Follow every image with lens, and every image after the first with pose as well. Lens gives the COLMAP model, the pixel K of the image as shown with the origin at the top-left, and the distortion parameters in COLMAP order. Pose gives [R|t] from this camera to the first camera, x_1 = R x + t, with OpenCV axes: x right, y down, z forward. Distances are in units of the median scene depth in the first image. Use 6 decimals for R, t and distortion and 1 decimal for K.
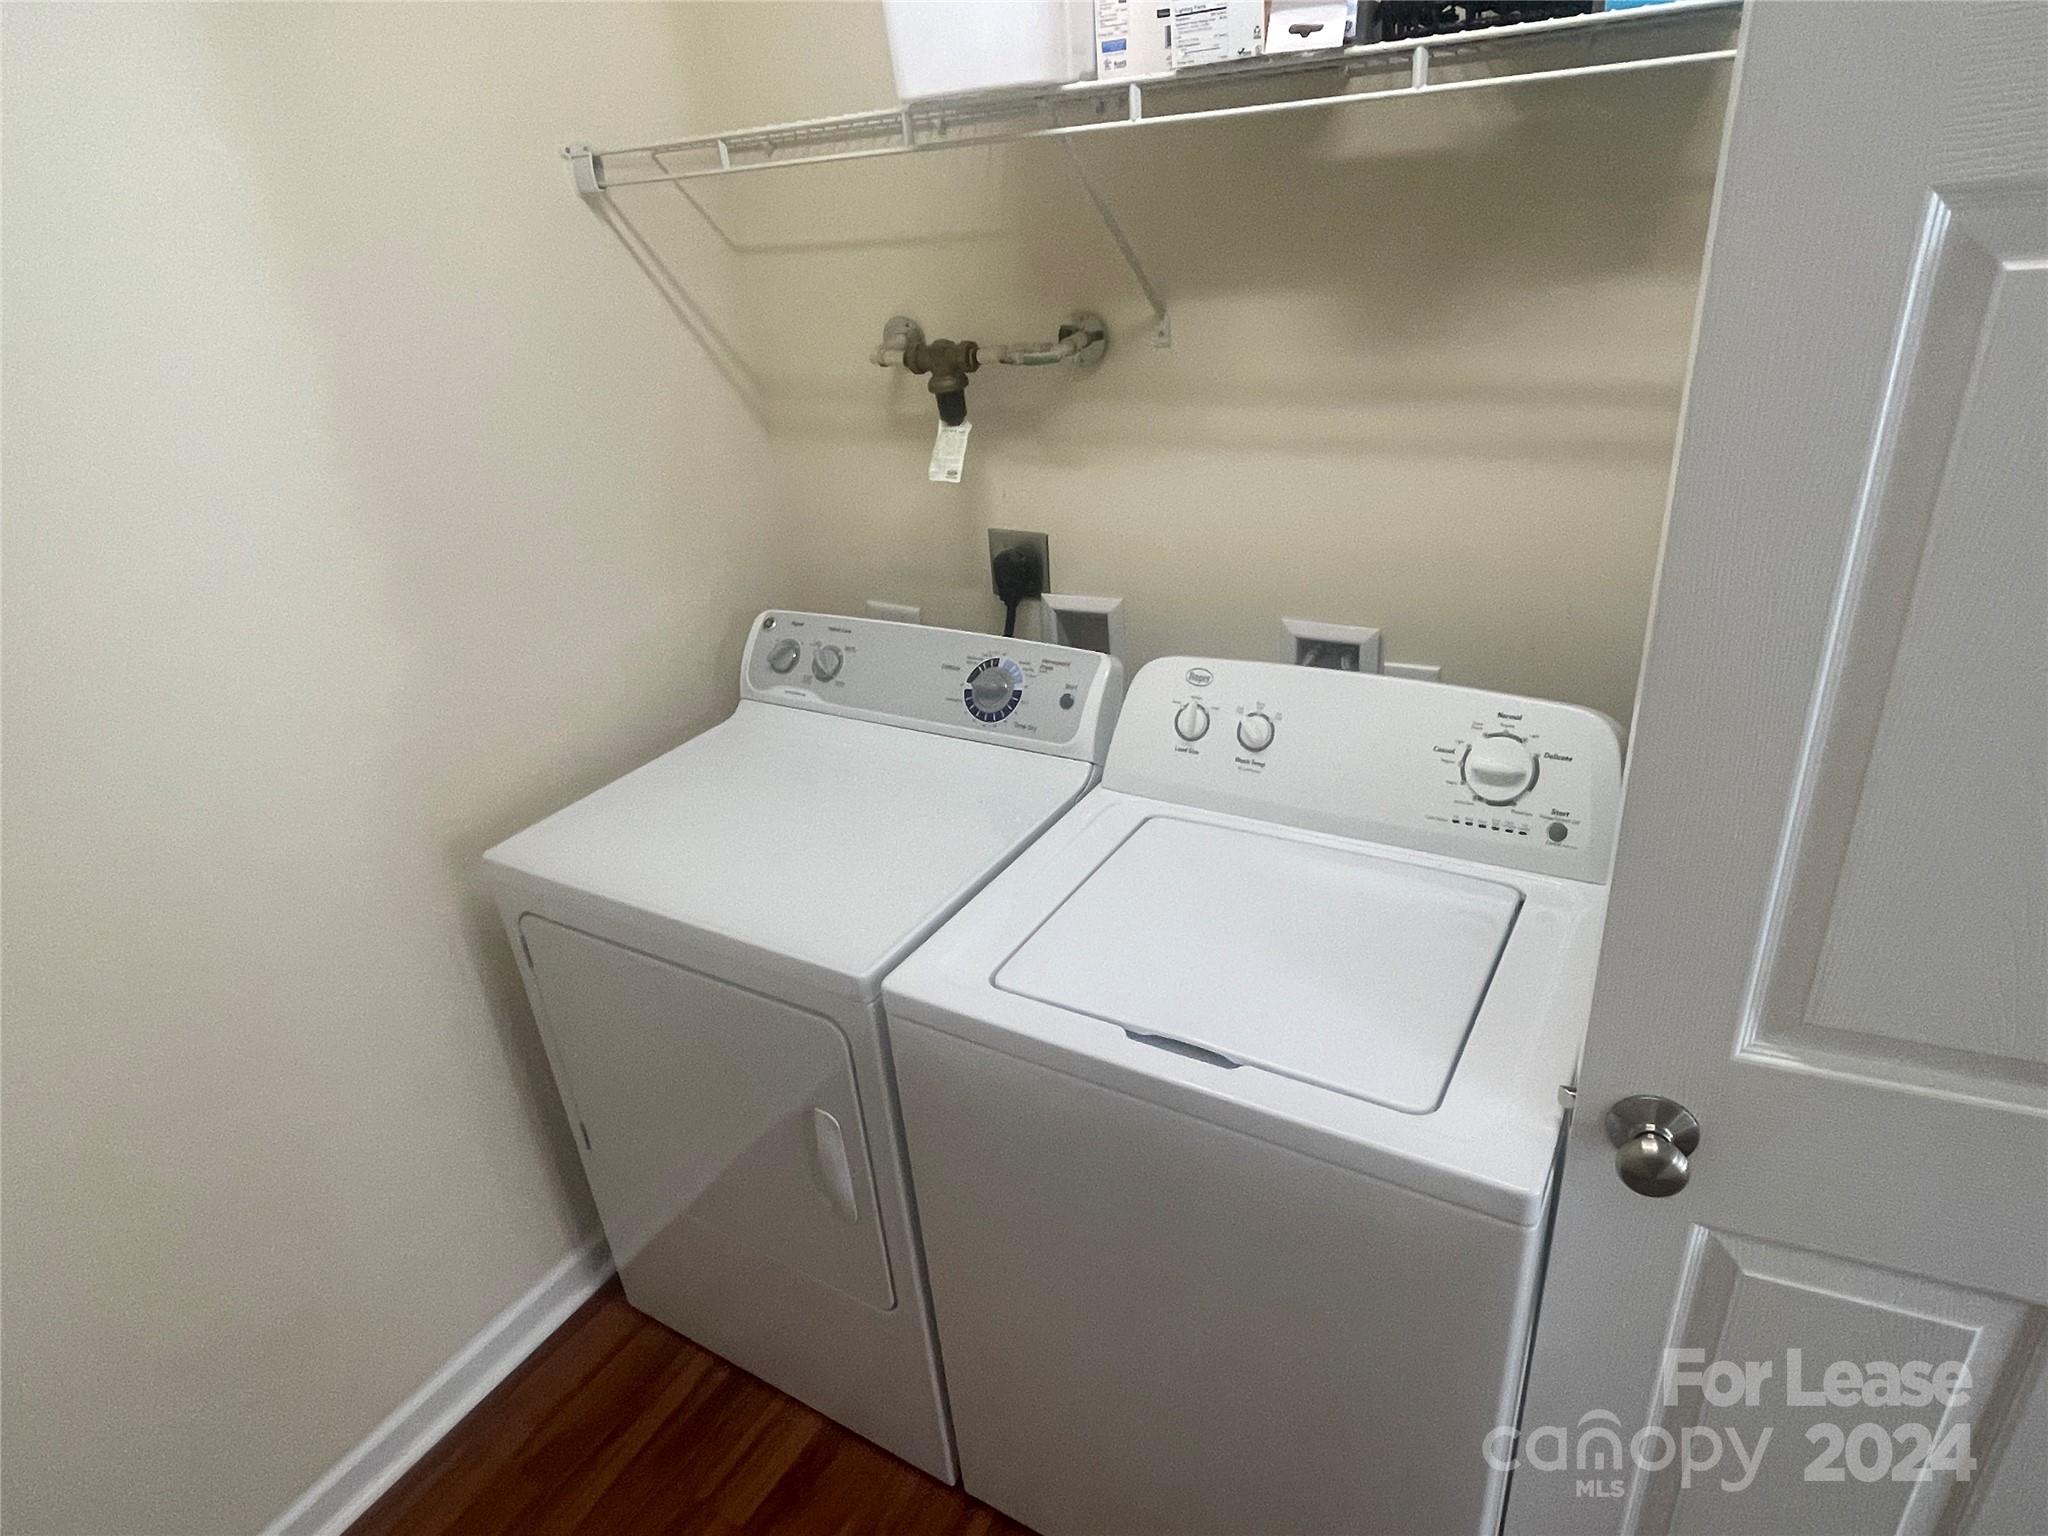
lens RADIAL K [[1195.3, 0, 1024.3], [0, 1195.3, 779.7], [0, 0, 1]] dist [0.003009, -0.000584]
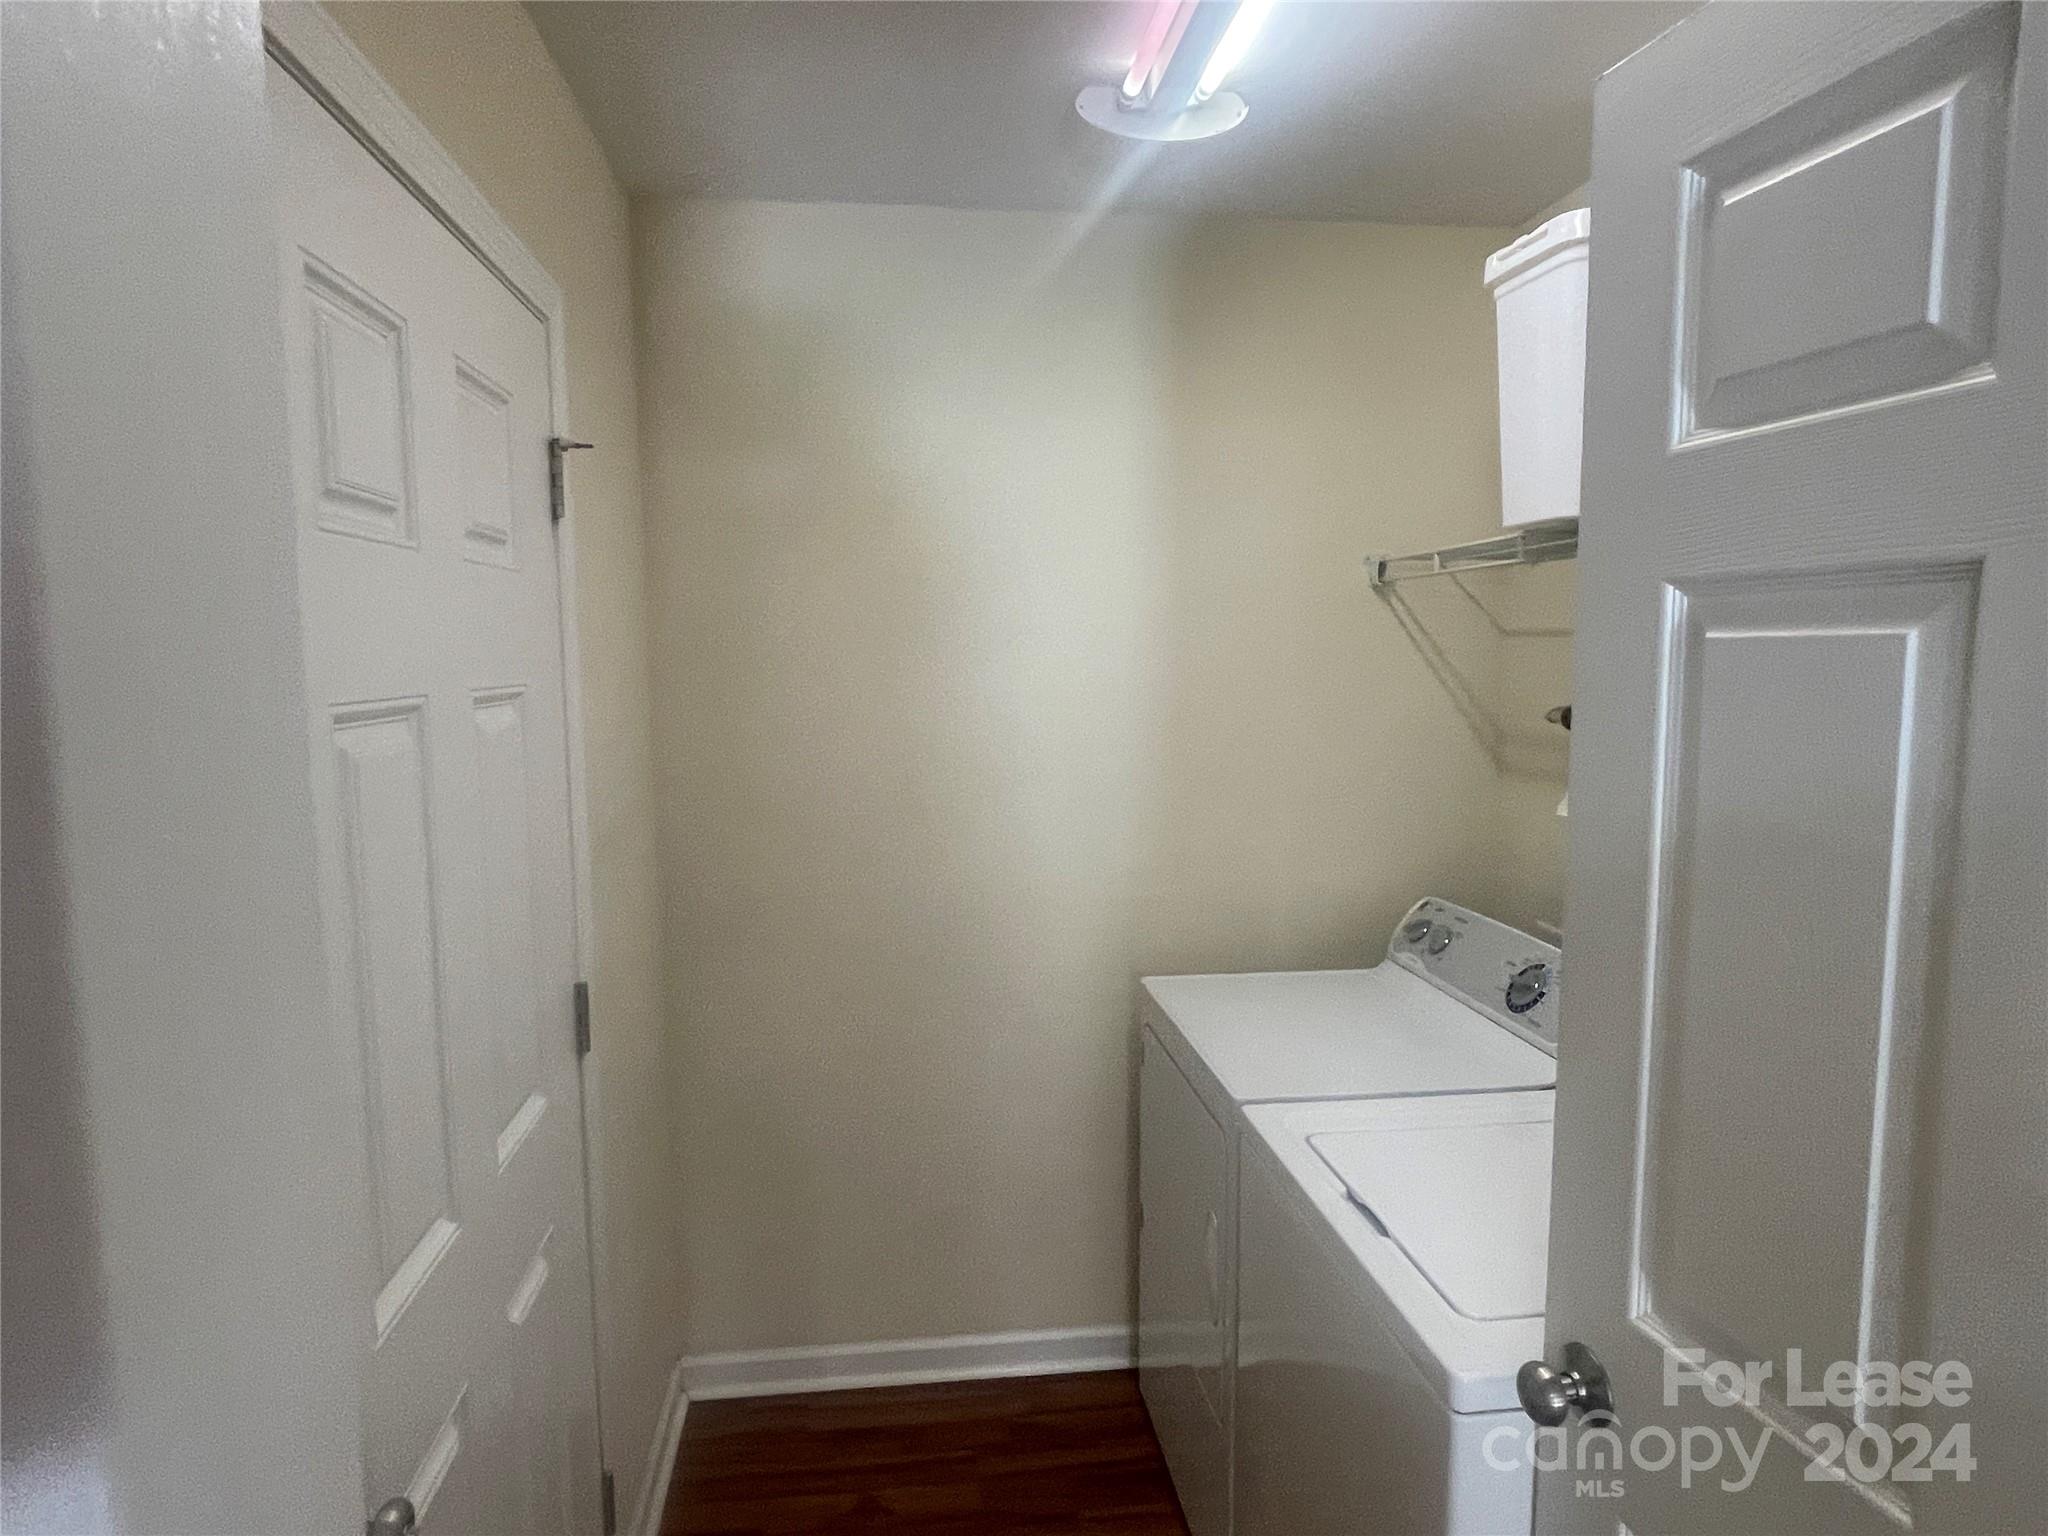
lens RADIAL K [[1195.3, 0, 1023.9], [0, 1195.3, 767.1], [0, 0, 1]] dist [0.003009, -0.000584]
pose [[0.617859, 0.150782, -0.771696, 0.520487], [-0.386555, 0.912897, -0.131124, 0.067414], [0.684708, 0.379320, 0.622328, -0.114526]]
